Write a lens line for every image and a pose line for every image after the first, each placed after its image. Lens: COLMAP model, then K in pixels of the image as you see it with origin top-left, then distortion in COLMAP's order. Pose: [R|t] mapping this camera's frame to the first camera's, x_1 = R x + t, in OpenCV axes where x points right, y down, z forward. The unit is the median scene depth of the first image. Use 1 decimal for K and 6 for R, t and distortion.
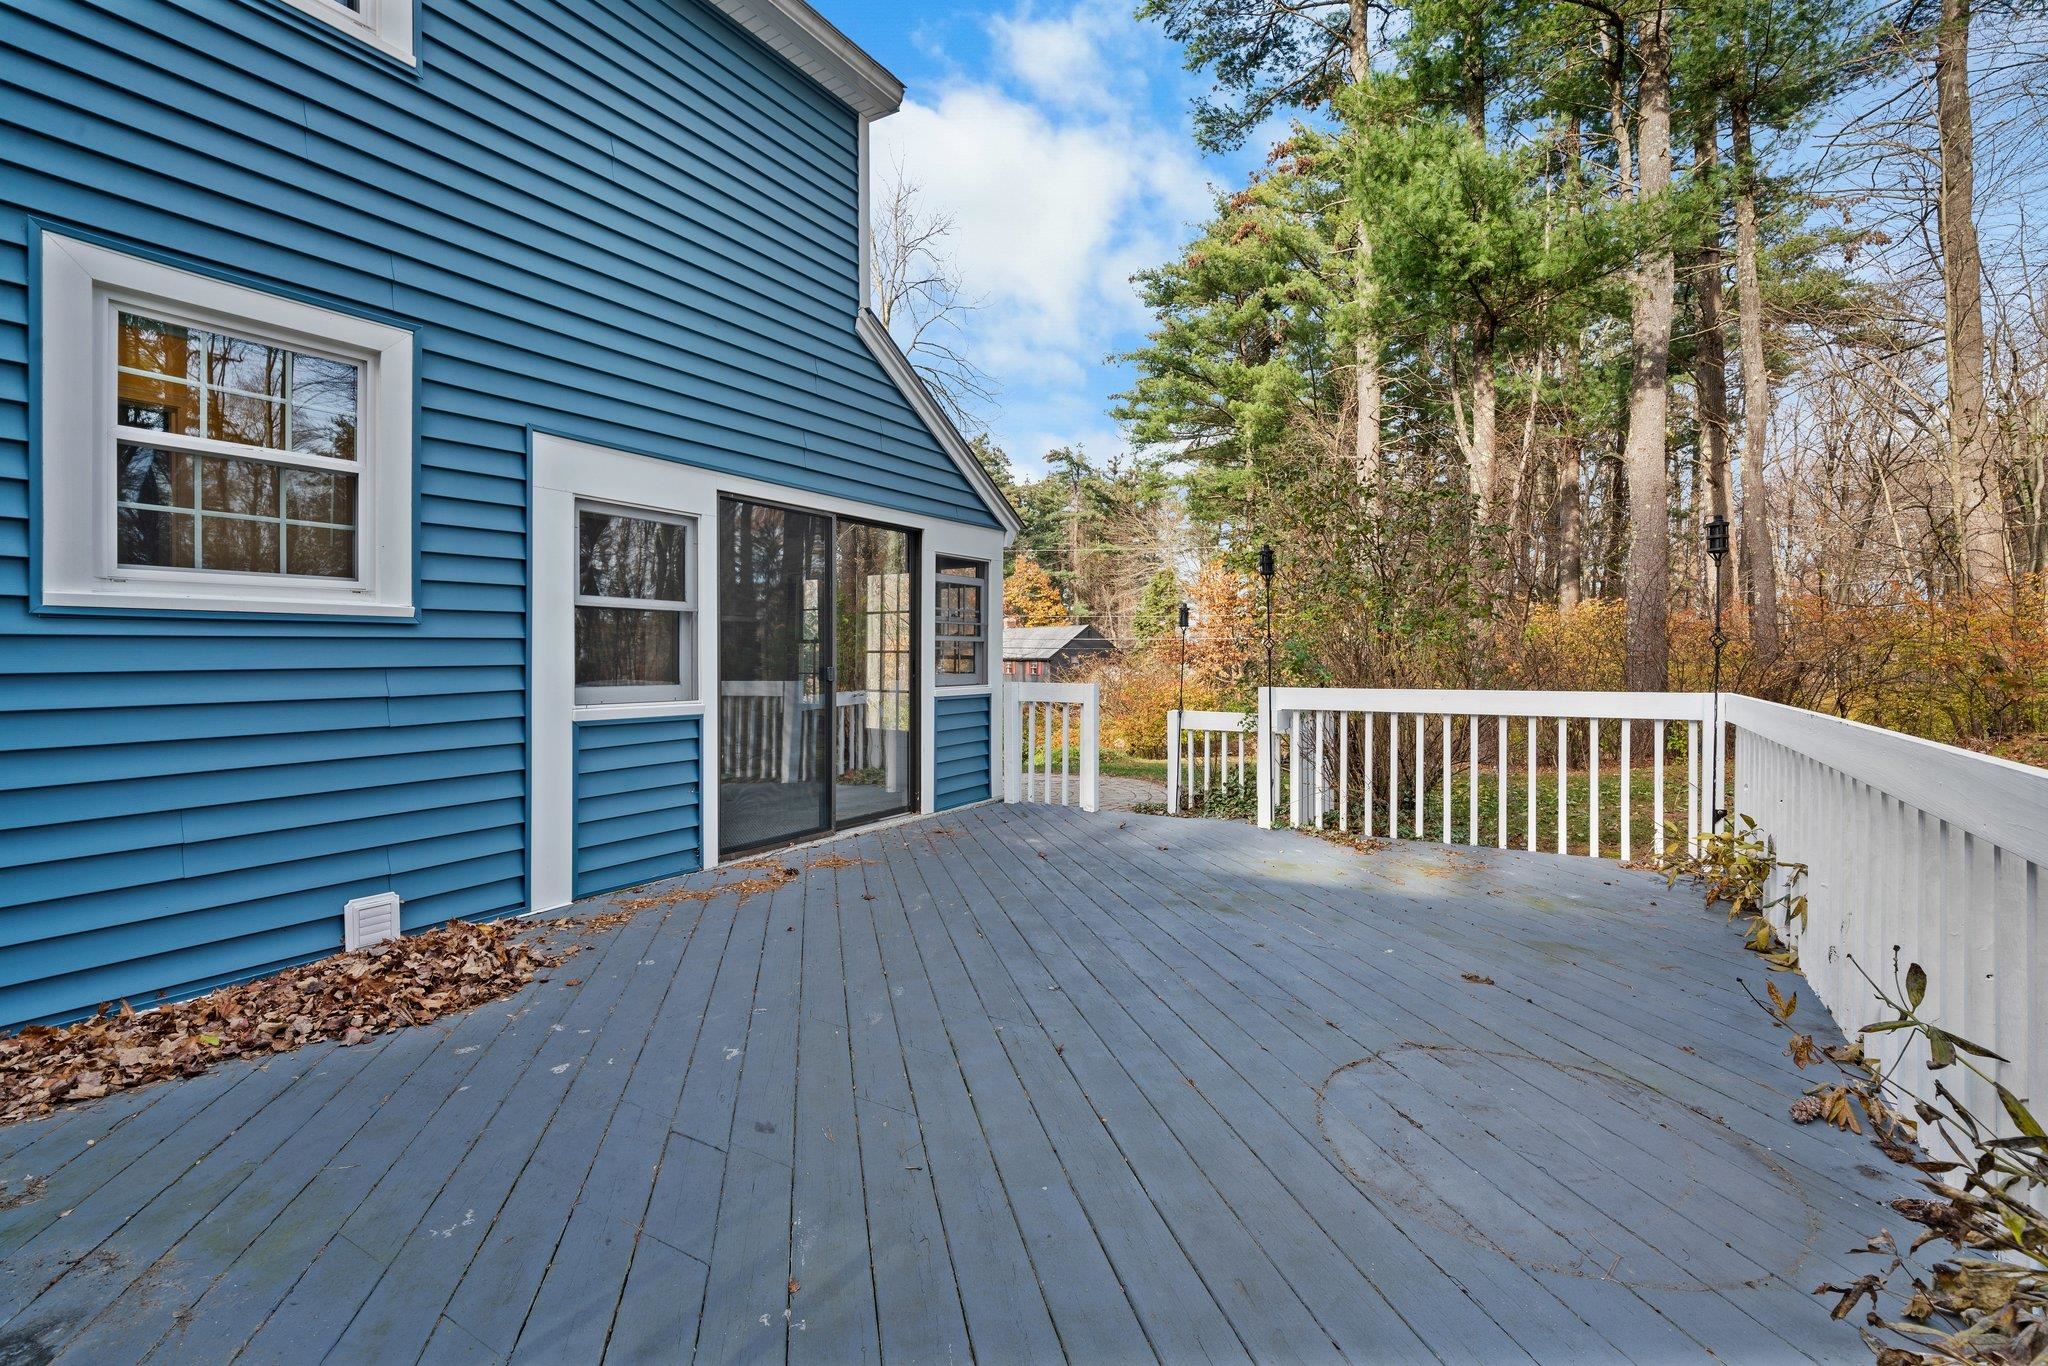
lens RADIAL K [[895.5, 0, 1022.7], [0, 895.5, 654.3], [0, 0, 1]] dist [-0.000905, -0.000387]
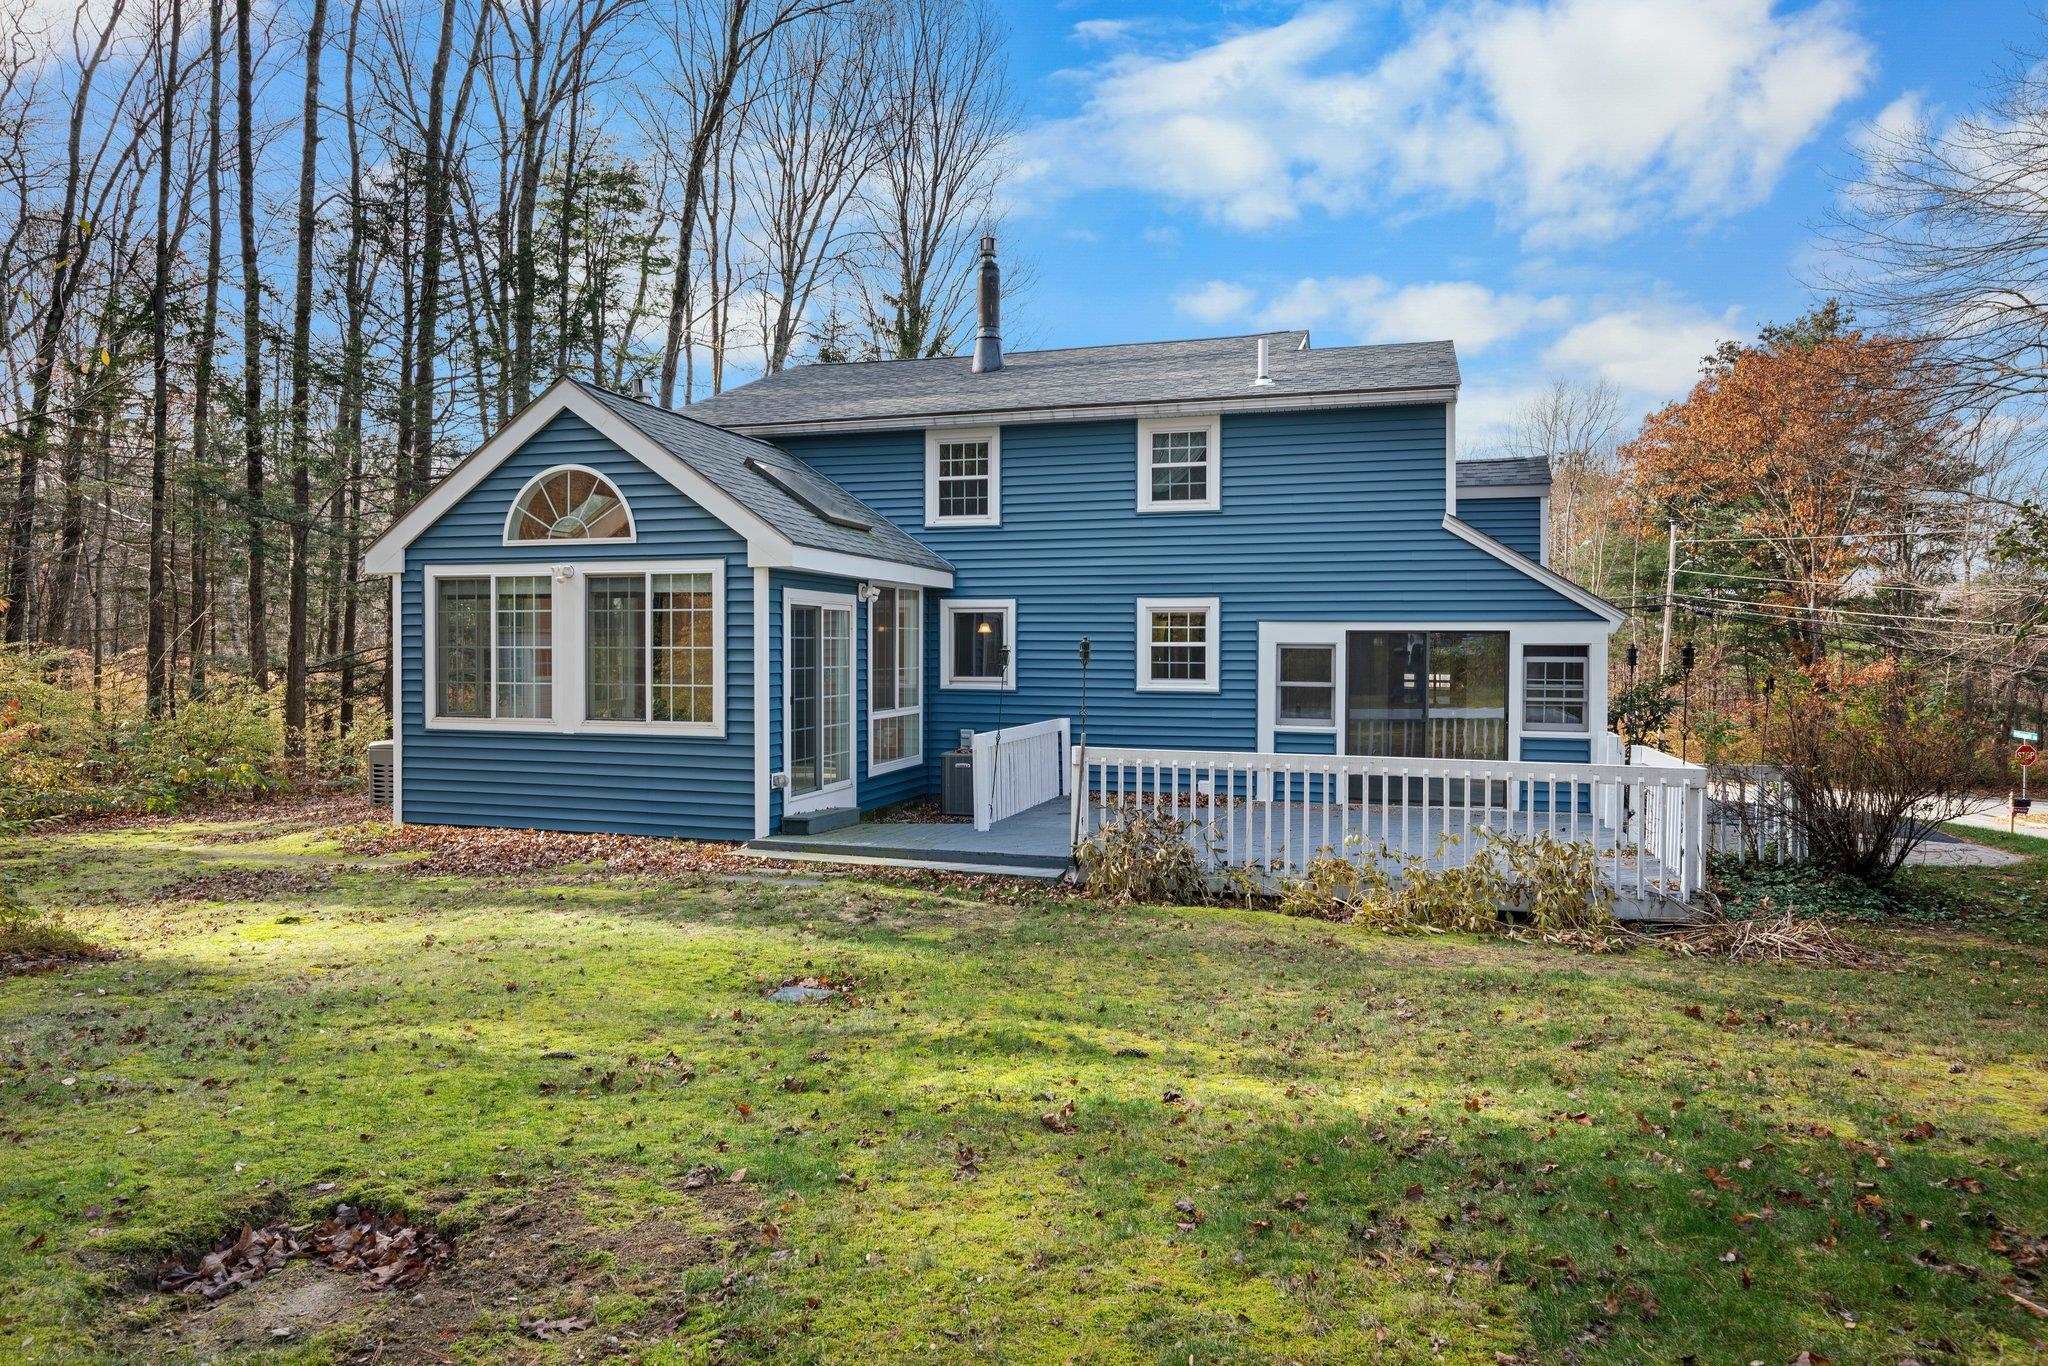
lens RADIAL K [[1246.3, 0, 1024.0], [0, 1246.3, 683.0], [0, 0, 1]] dist [-0.005364, -0.000506]
pose [[0.257053, 0.031283, -0.965891, 2.376096], [-0.005001, 0.999506, 0.031041, -0.146713], [0.966384, -0.003149, 0.257083, -0.530499]]
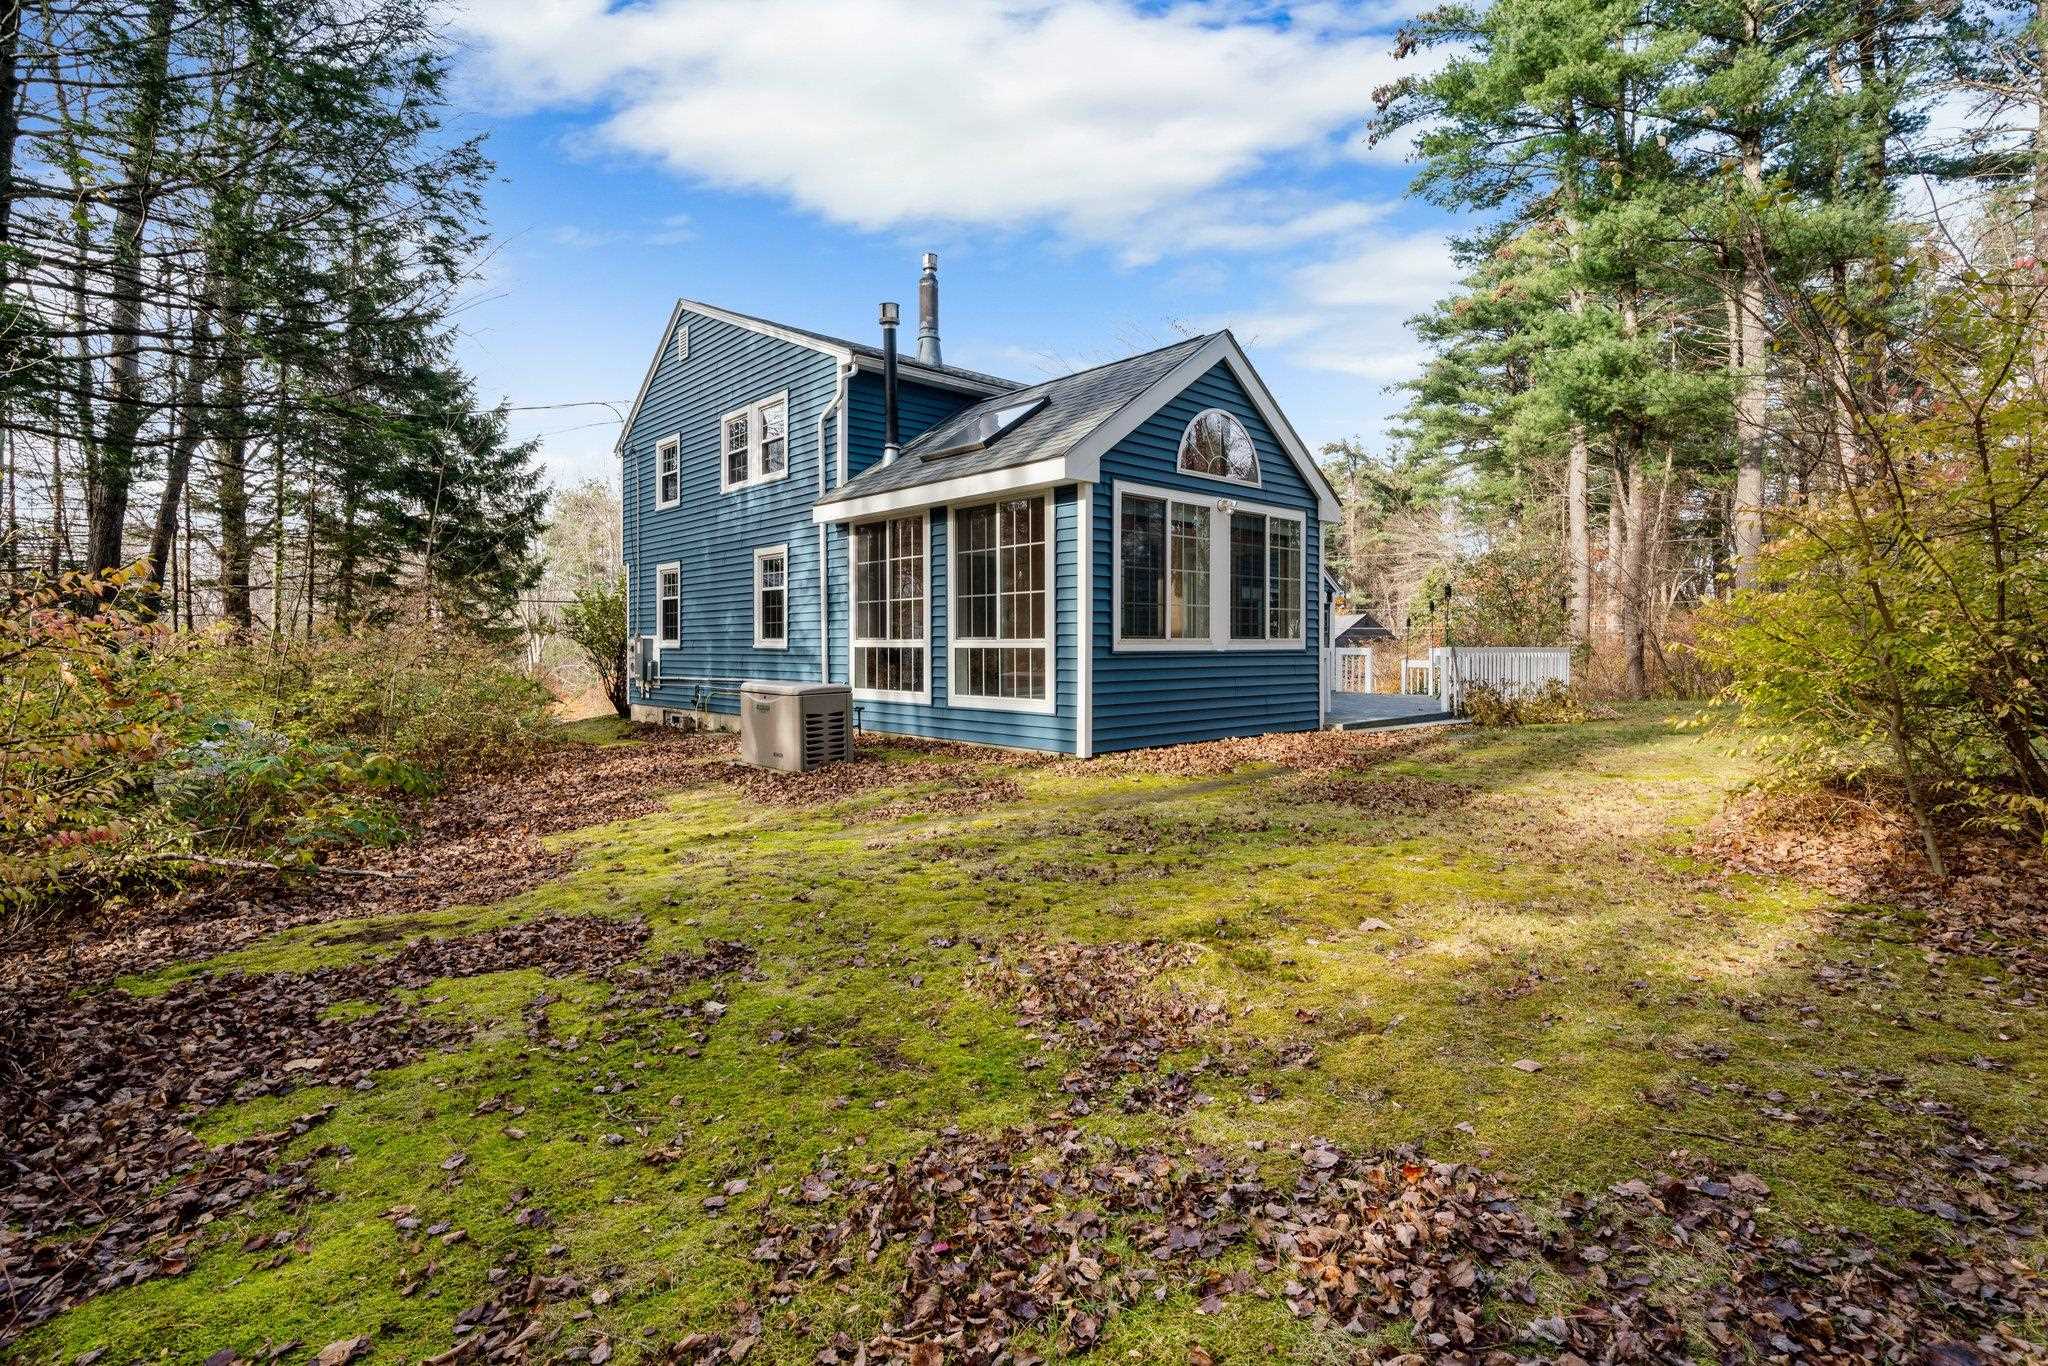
lens RADIAL K [[966.4, 0, 1028.9], [0, 966.4, 638.8], [0, 0, 1]] dist [-0.000350, 0.000037]
pose [[0.965899, 0.000818, -0.258919, -0.230741], [-0.001889, 0.999991, -0.003887, 0.025166], [0.258913, 0.004243, 0.965891, -3.060964]]
